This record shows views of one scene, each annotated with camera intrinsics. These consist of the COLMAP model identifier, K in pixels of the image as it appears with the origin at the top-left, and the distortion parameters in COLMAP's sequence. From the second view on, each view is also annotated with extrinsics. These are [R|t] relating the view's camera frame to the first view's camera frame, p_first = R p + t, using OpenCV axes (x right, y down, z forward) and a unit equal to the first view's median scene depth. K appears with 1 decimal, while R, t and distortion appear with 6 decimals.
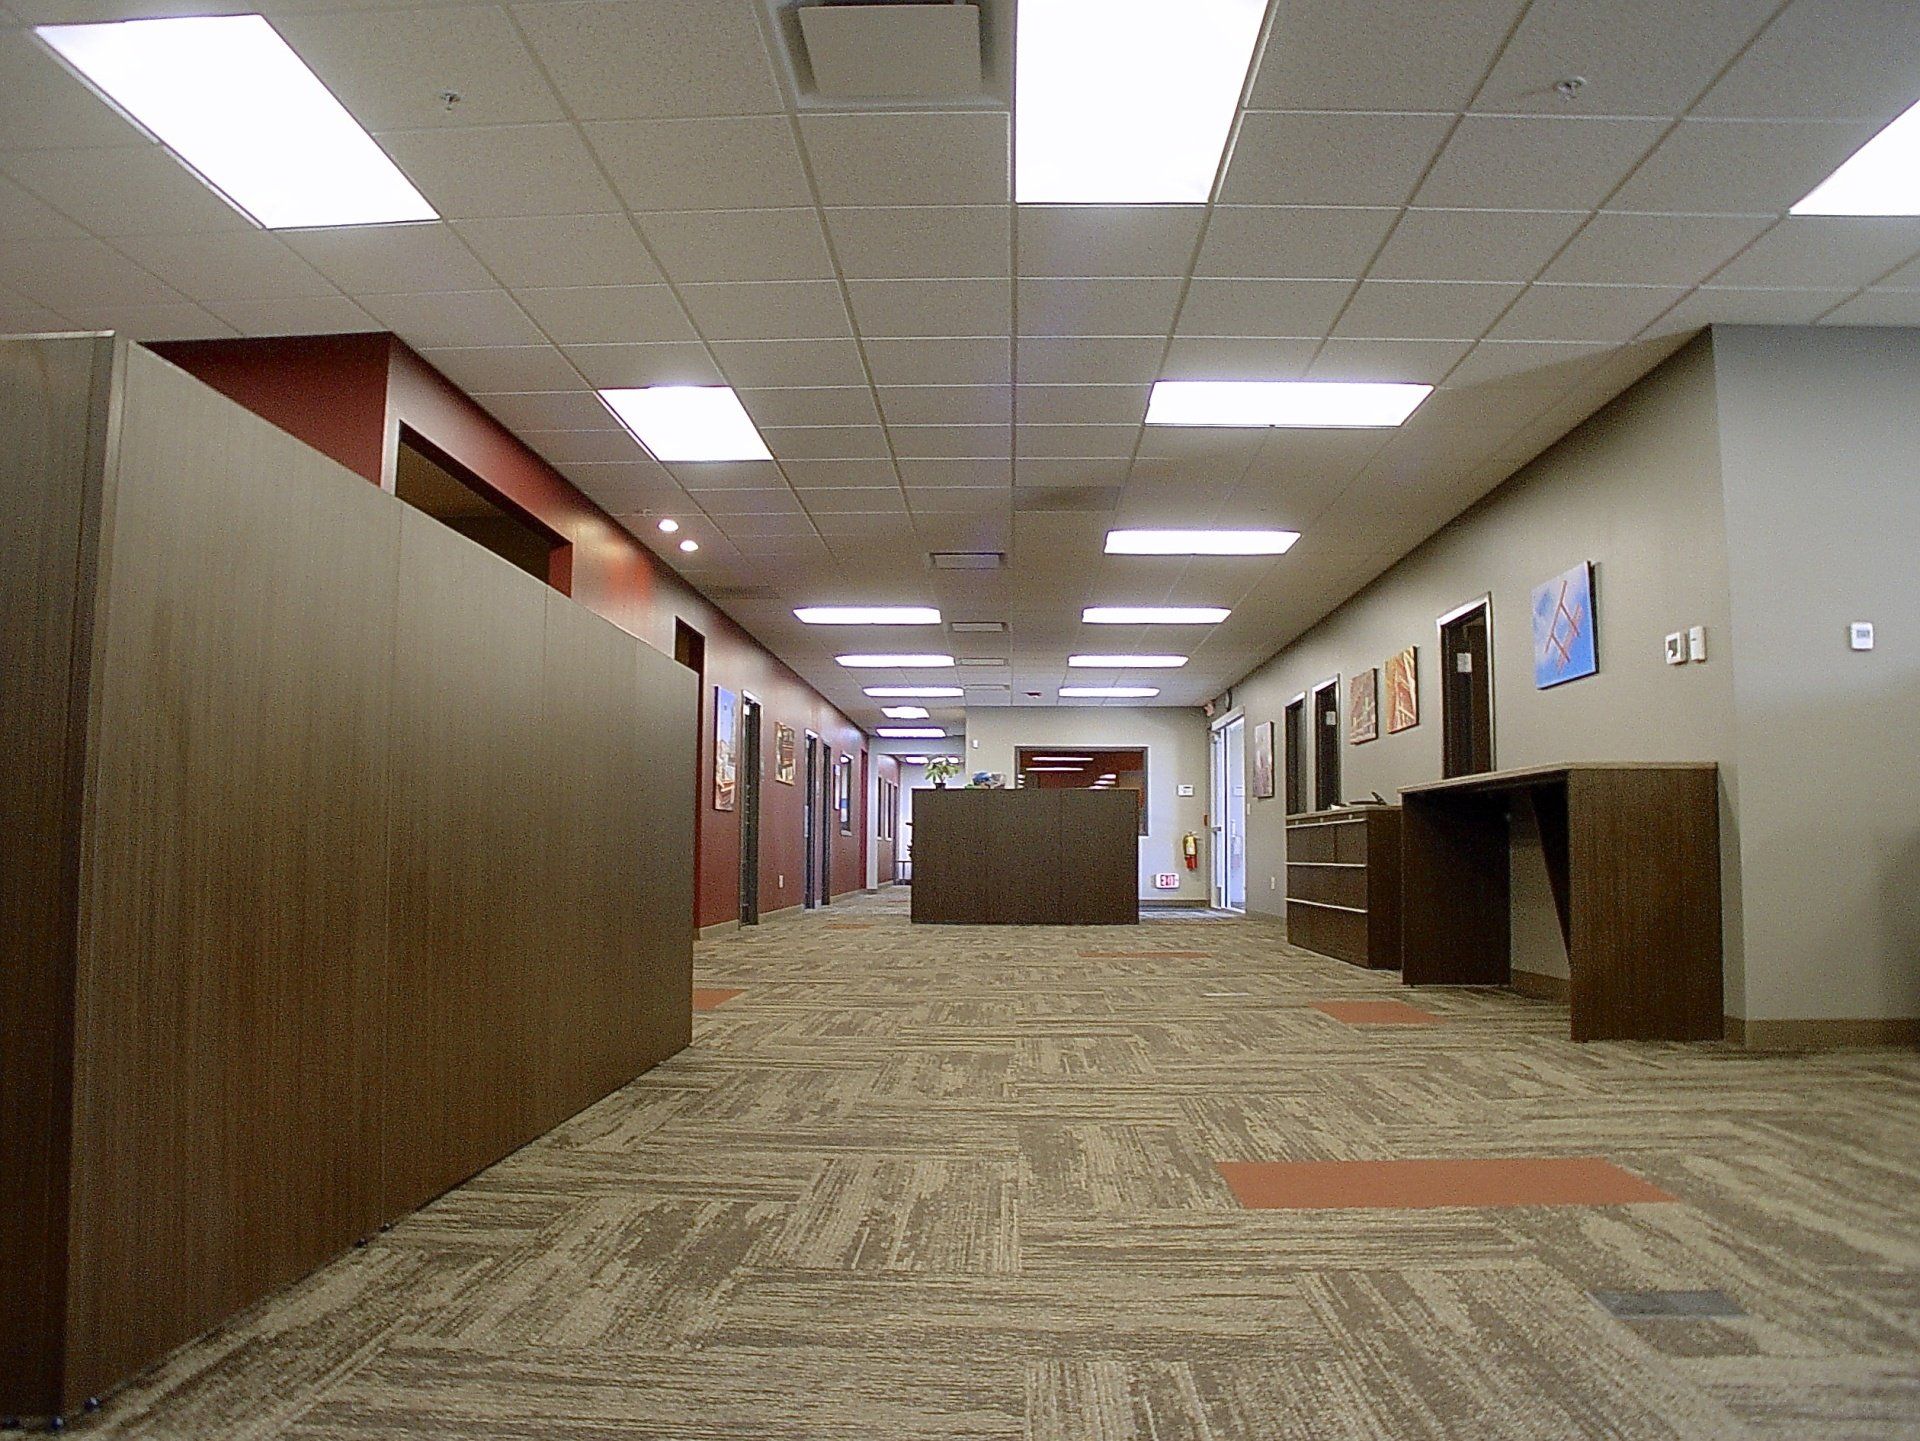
lens RADIAL K [[1408.4, 0, 960.0], [0, 1408.4, 720.5], [0, 0, 1]] dist [-0.174547, 0.101664]
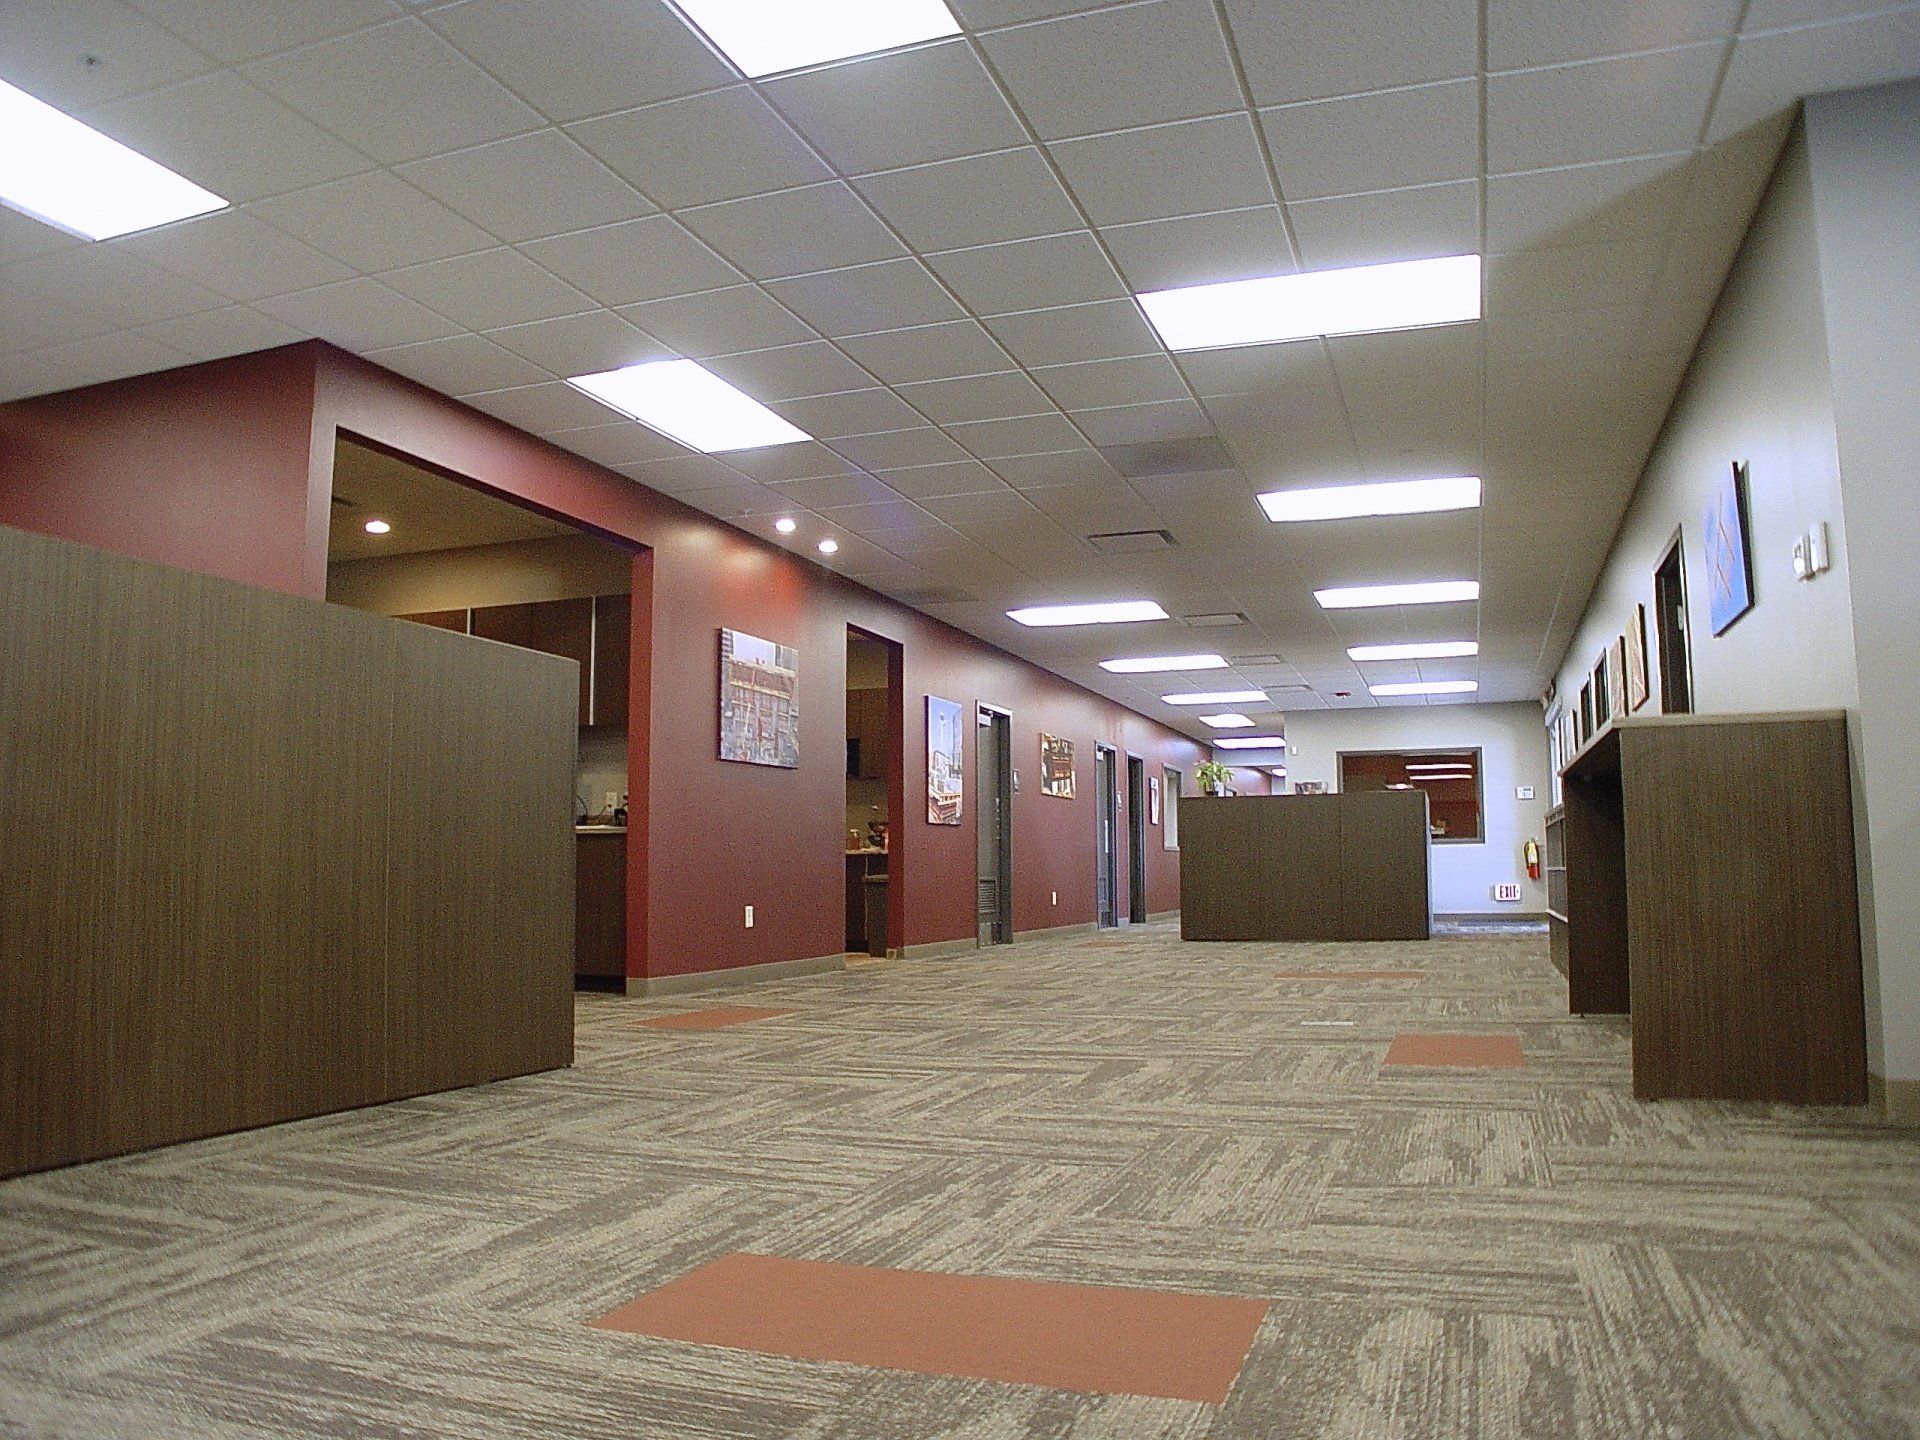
lens RADIAL K [[1408.4, 0, 960.0], [0, 1408.4, 720.0], [0, 0, 1]] dist [-0.174547, 0.101664]
pose [[0.957280, -0.042141, -0.286076, 0.118228], [0.037881, 0.999074, -0.020411, 0.012430], [0.286671, 0.008703, 0.957989, 0.074016]]
